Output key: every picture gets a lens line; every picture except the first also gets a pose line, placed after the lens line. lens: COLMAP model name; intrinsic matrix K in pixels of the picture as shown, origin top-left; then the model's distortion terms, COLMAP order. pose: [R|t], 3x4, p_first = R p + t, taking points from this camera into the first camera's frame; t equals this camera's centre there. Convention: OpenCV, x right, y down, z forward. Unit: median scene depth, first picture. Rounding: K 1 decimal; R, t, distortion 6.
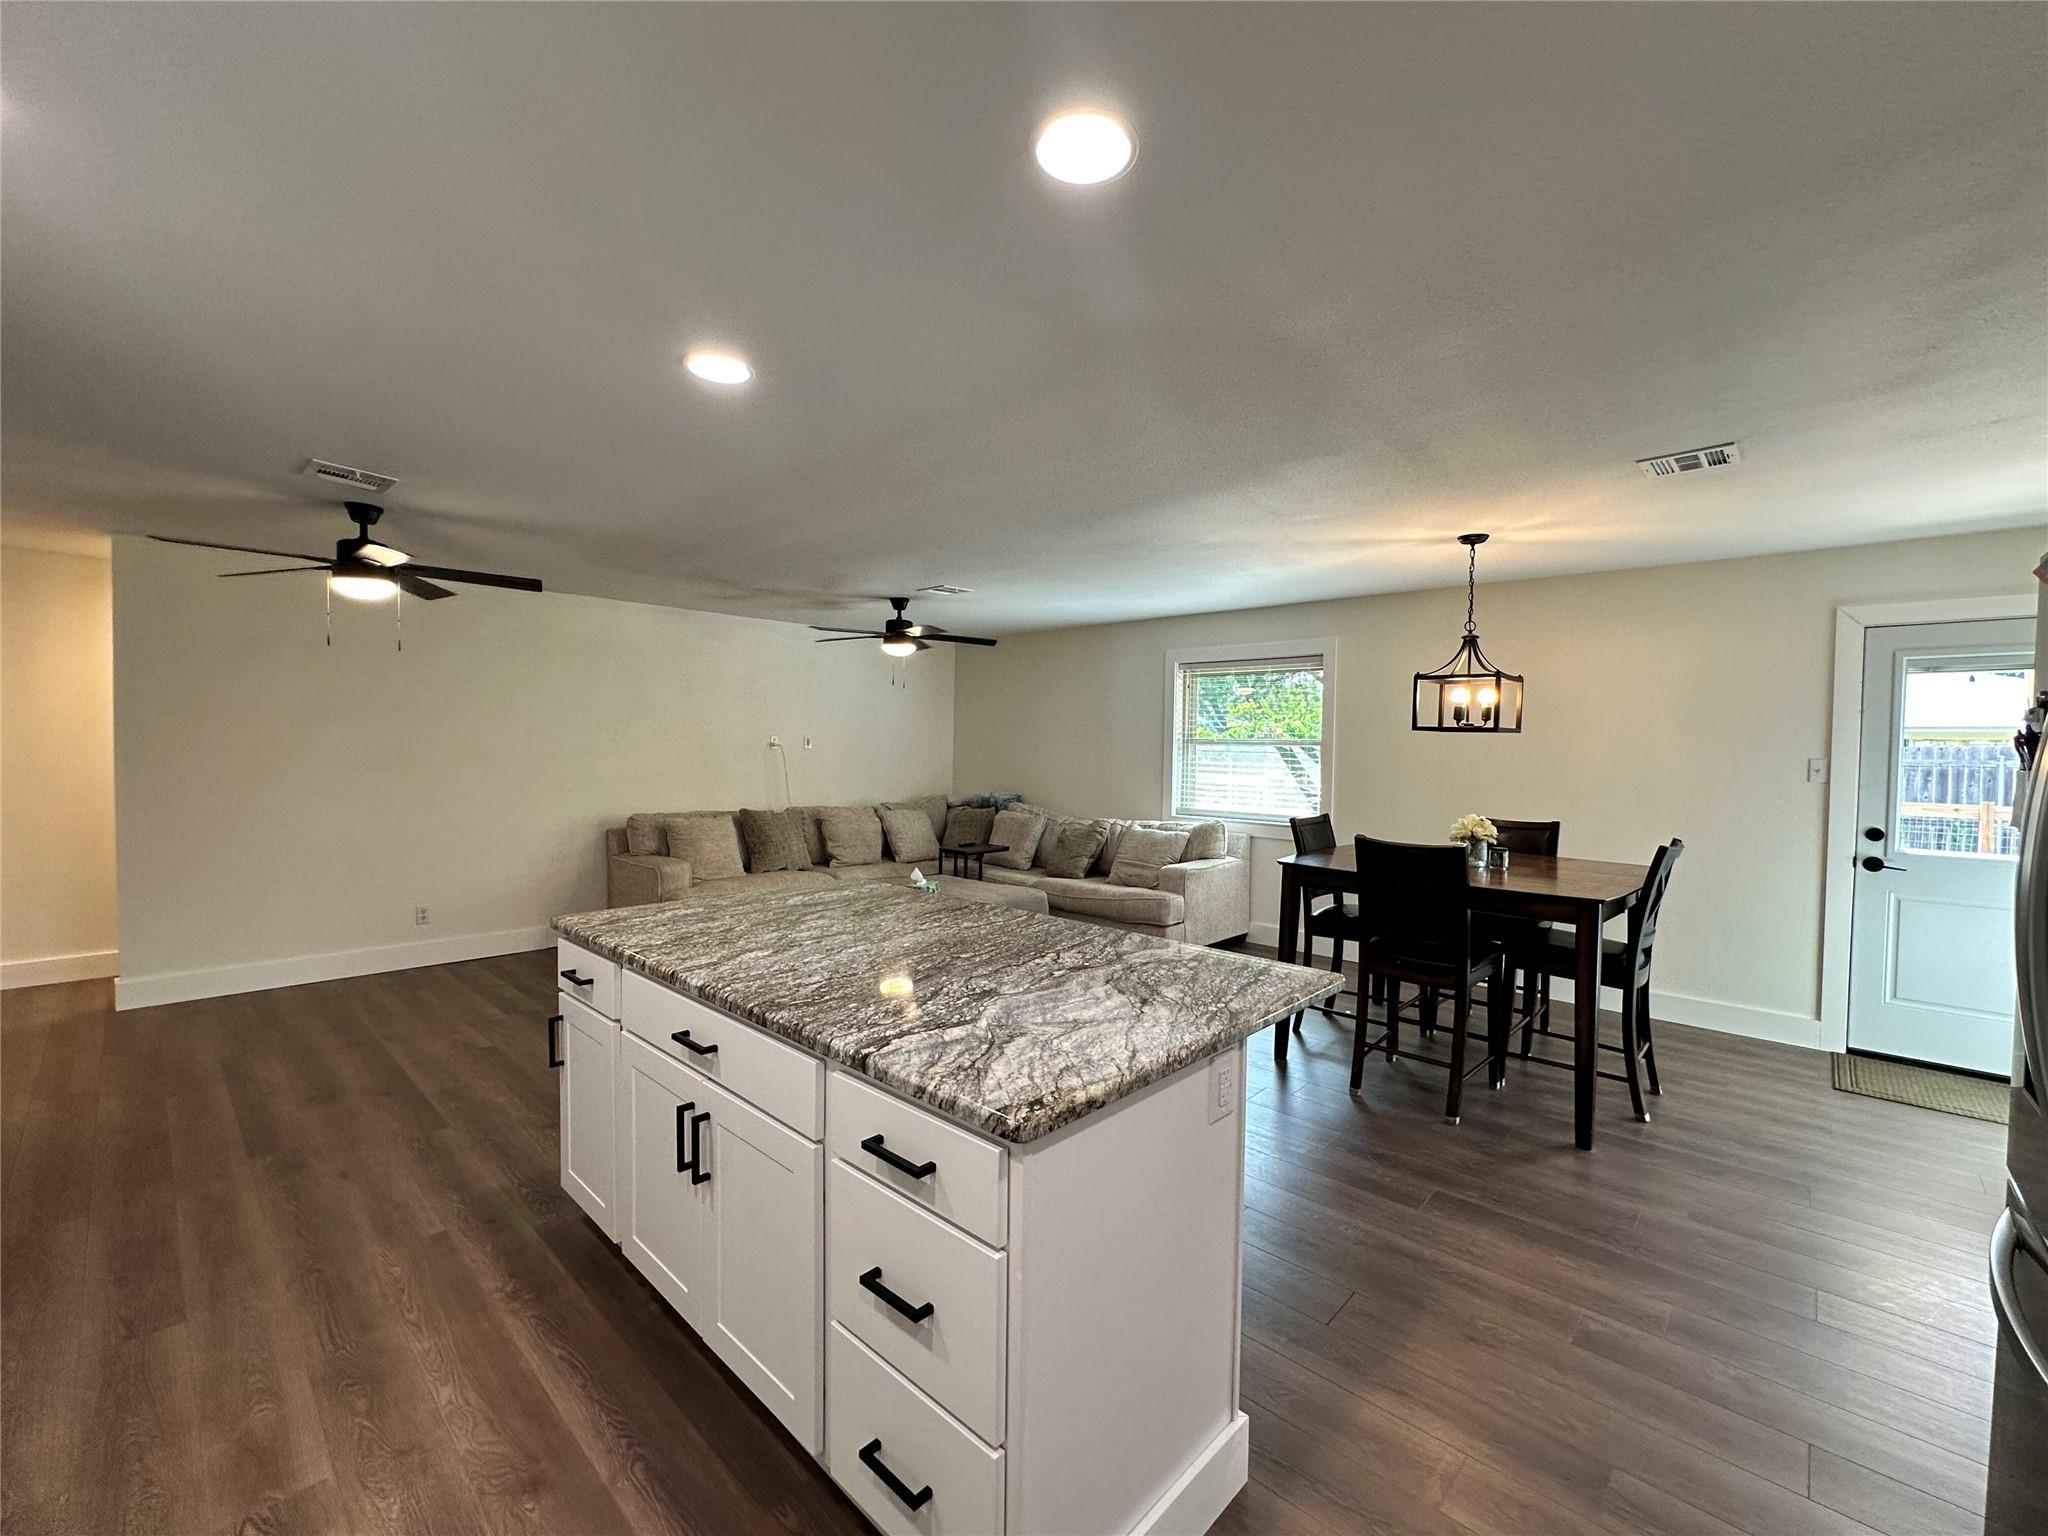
lens RADIAL K [[833.4, 0, 1020.7], [0, 833.4, 770.4], [0, 0, 1]] dist [-0.006499, 0.000359]
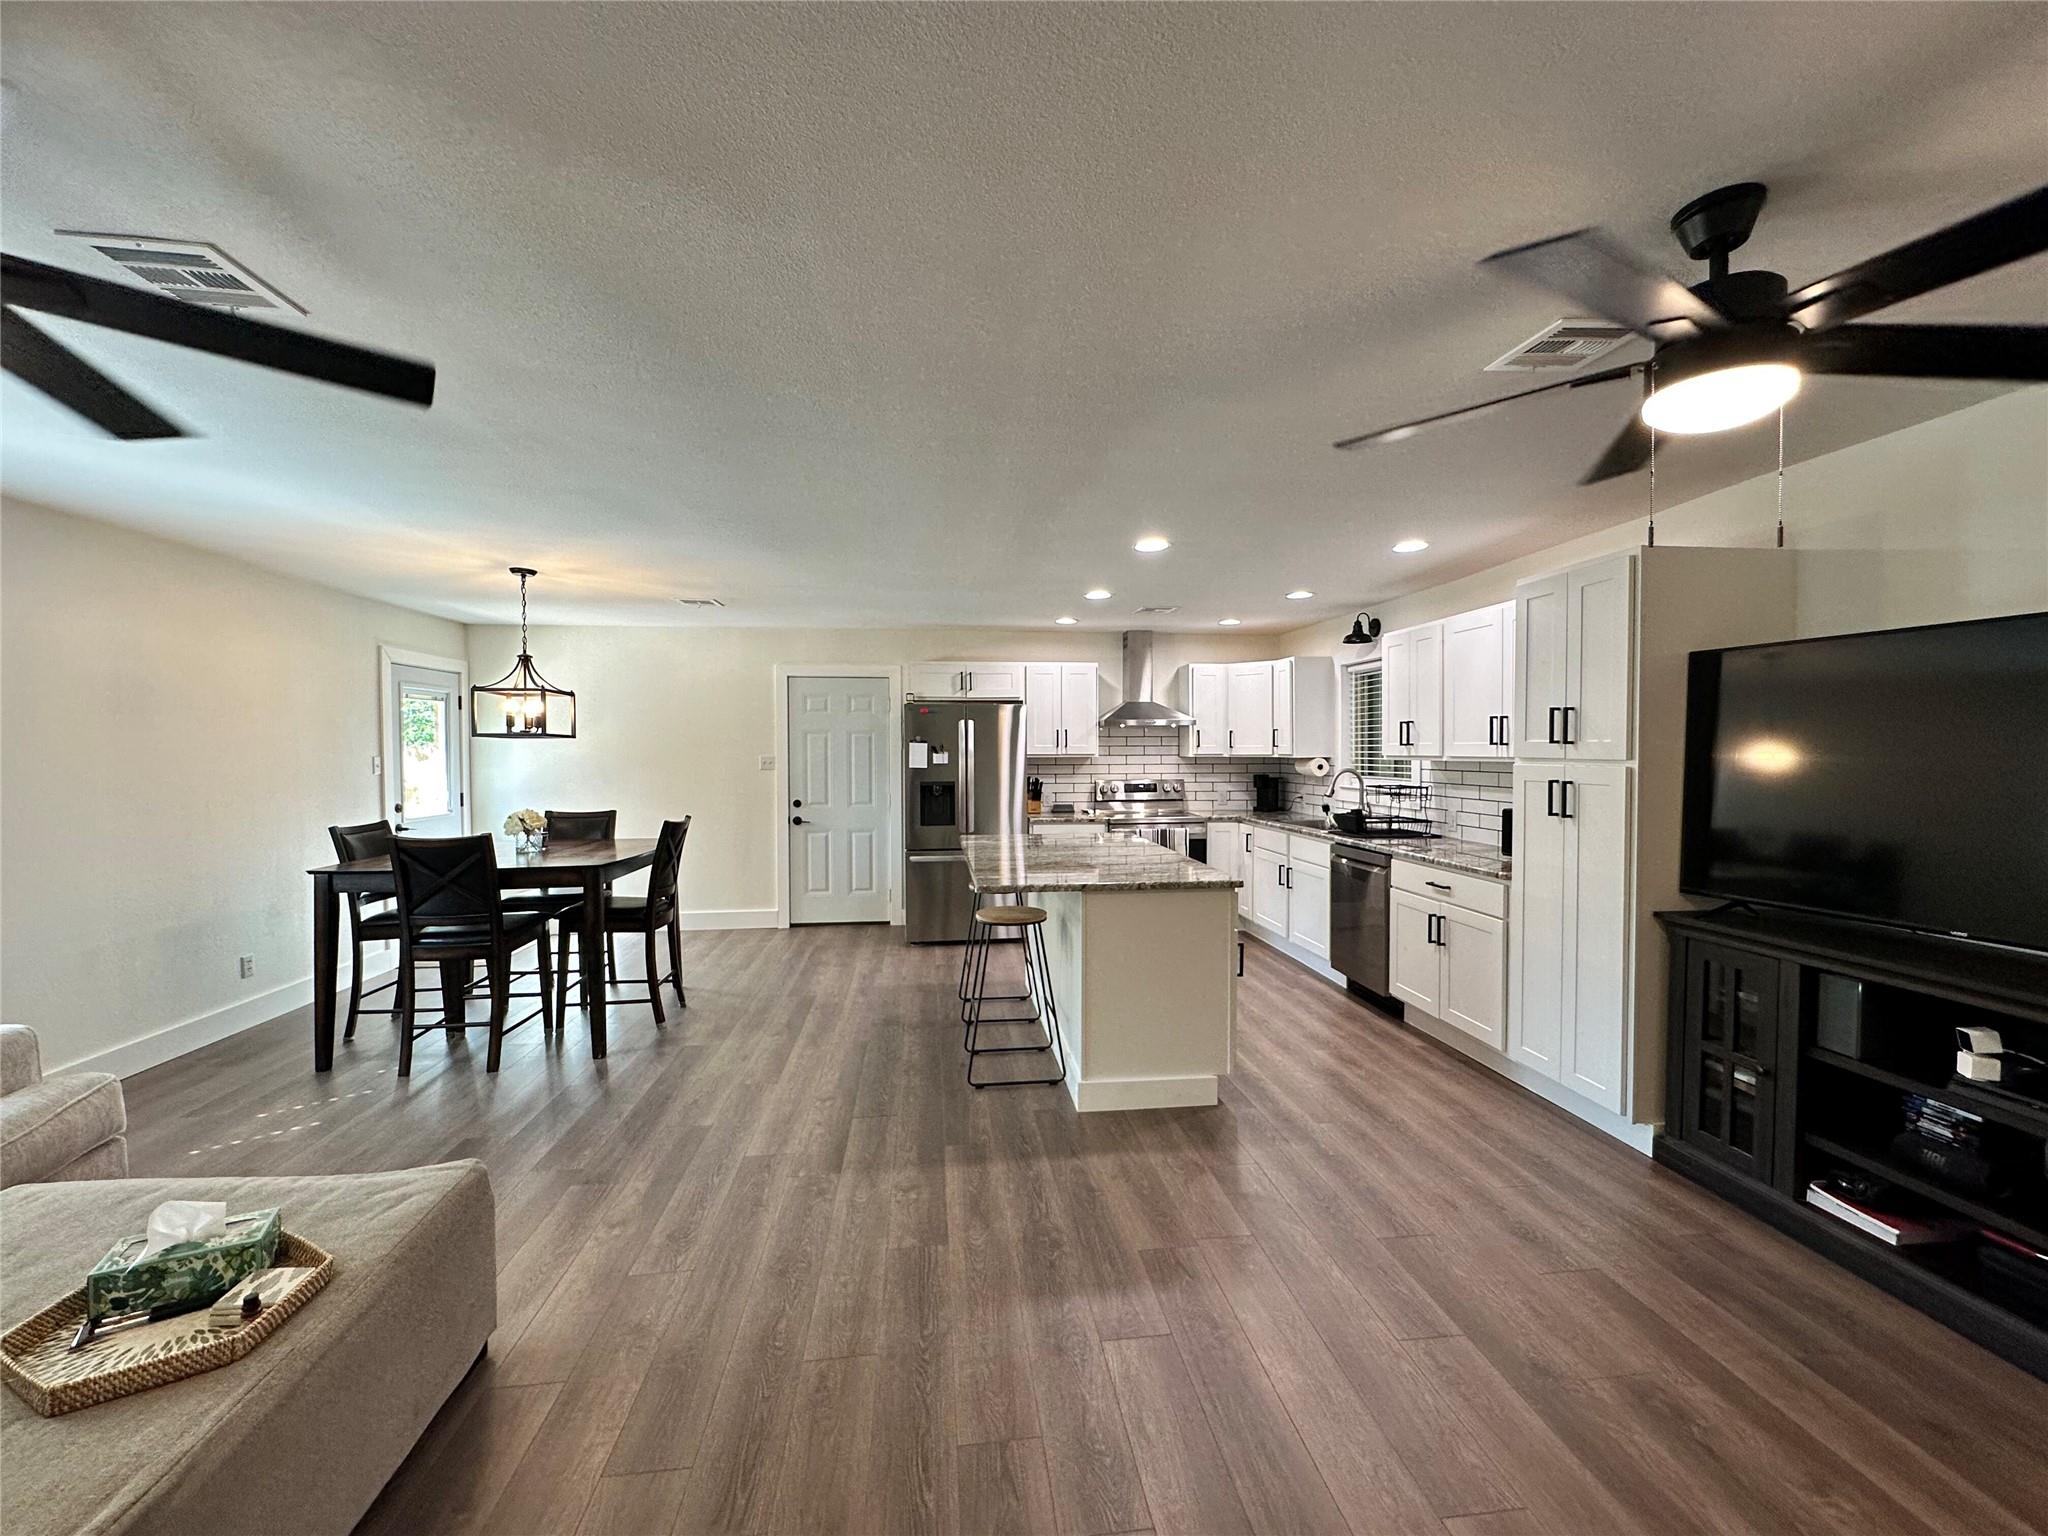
lens RADIAL K [[714.2, 0, 1016.8], [0, 714.2, 764.5], [0, 0, 1]] dist [-0.000090, 0.000000]
pose [[0.636655, -0.026816, 0.770682, 0.238577], [0.034287, 0.999391, 0.006450, 0.009192], [-0.770386, 0.022318, 0.637187, -0.186137]]
